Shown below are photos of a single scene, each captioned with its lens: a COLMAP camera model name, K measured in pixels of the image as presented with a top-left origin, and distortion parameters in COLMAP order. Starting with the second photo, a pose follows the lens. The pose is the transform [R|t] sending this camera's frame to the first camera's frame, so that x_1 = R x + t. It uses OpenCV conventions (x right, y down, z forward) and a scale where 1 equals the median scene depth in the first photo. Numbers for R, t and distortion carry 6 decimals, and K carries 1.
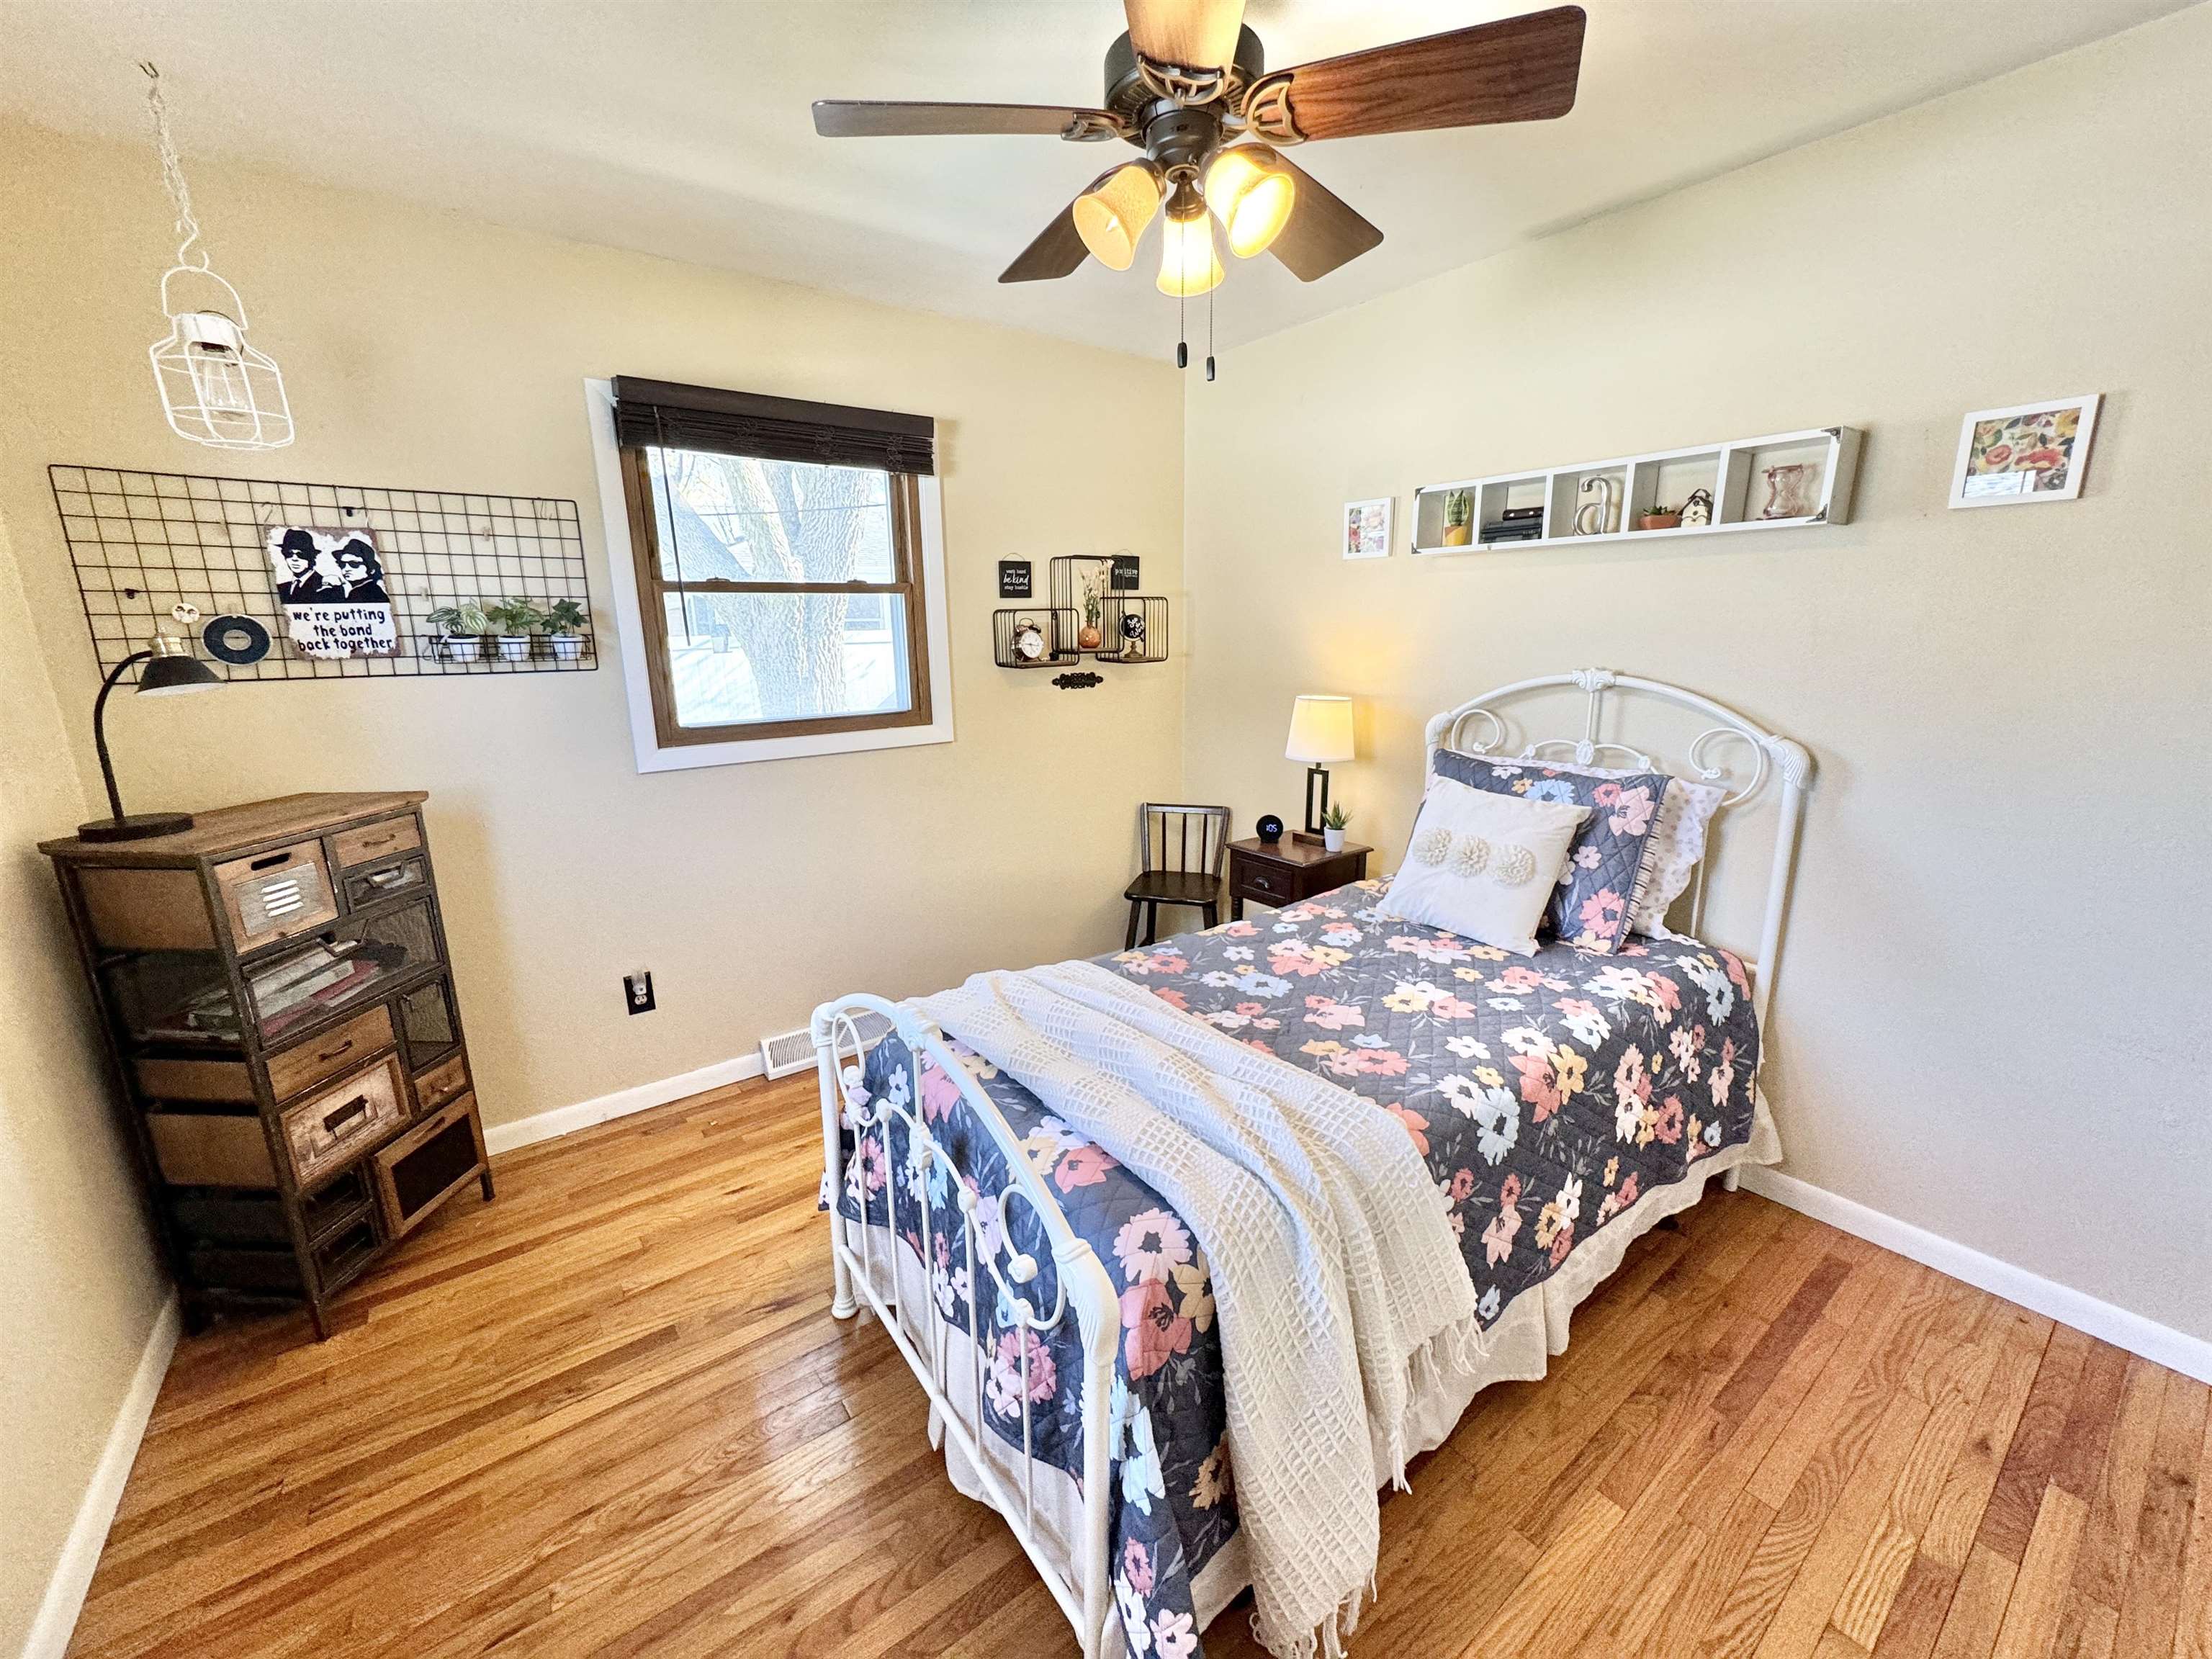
lens RADIAL K [[876.7, 0, 1106.0], [0, 876.7, 828.0], [0, 0, 1]] dist [-0.002197, 0.000105]
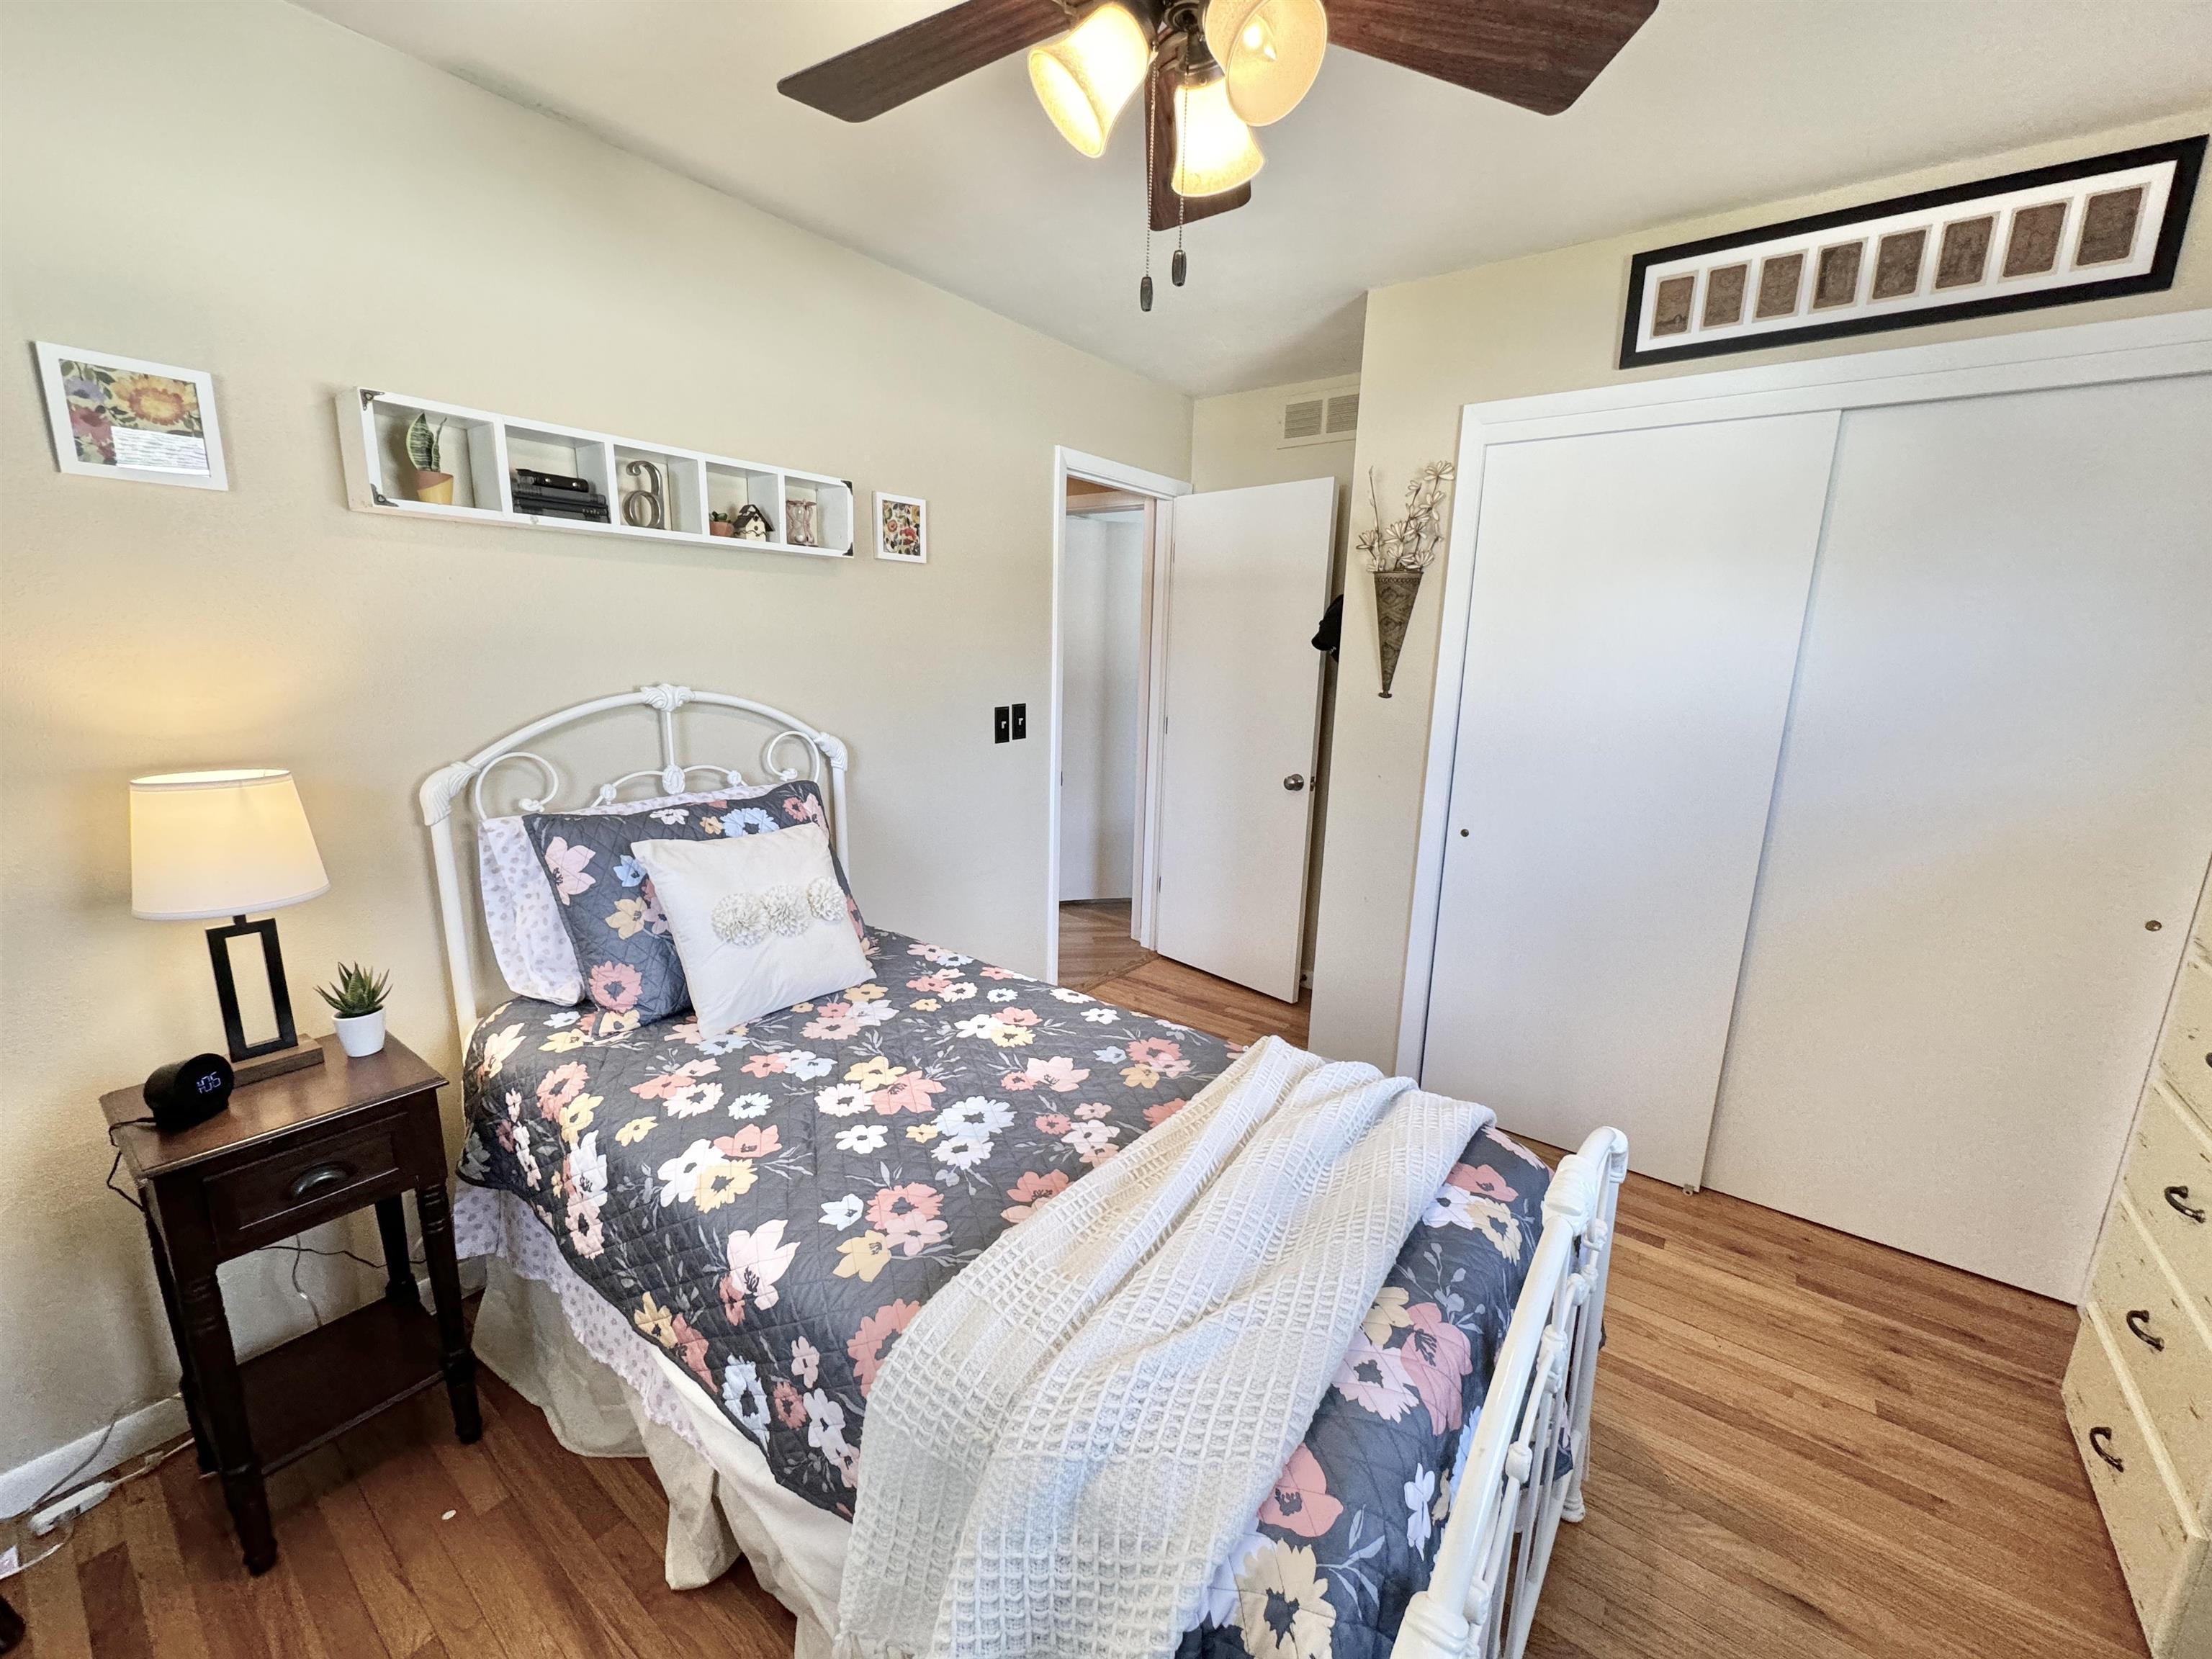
lens RADIAL K [[876.7, 0, 1106.0], [0, 876.7, 828.0], [0, 0, 1]] dist [-0.002197, 0.000105]
pose [[-0.283330, -0.194149, 0.939165, -0.482991], [0.197868, 0.946389, 0.255336, -0.212958], [-0.938388, 0.258175, -0.229724, 0.961904]]
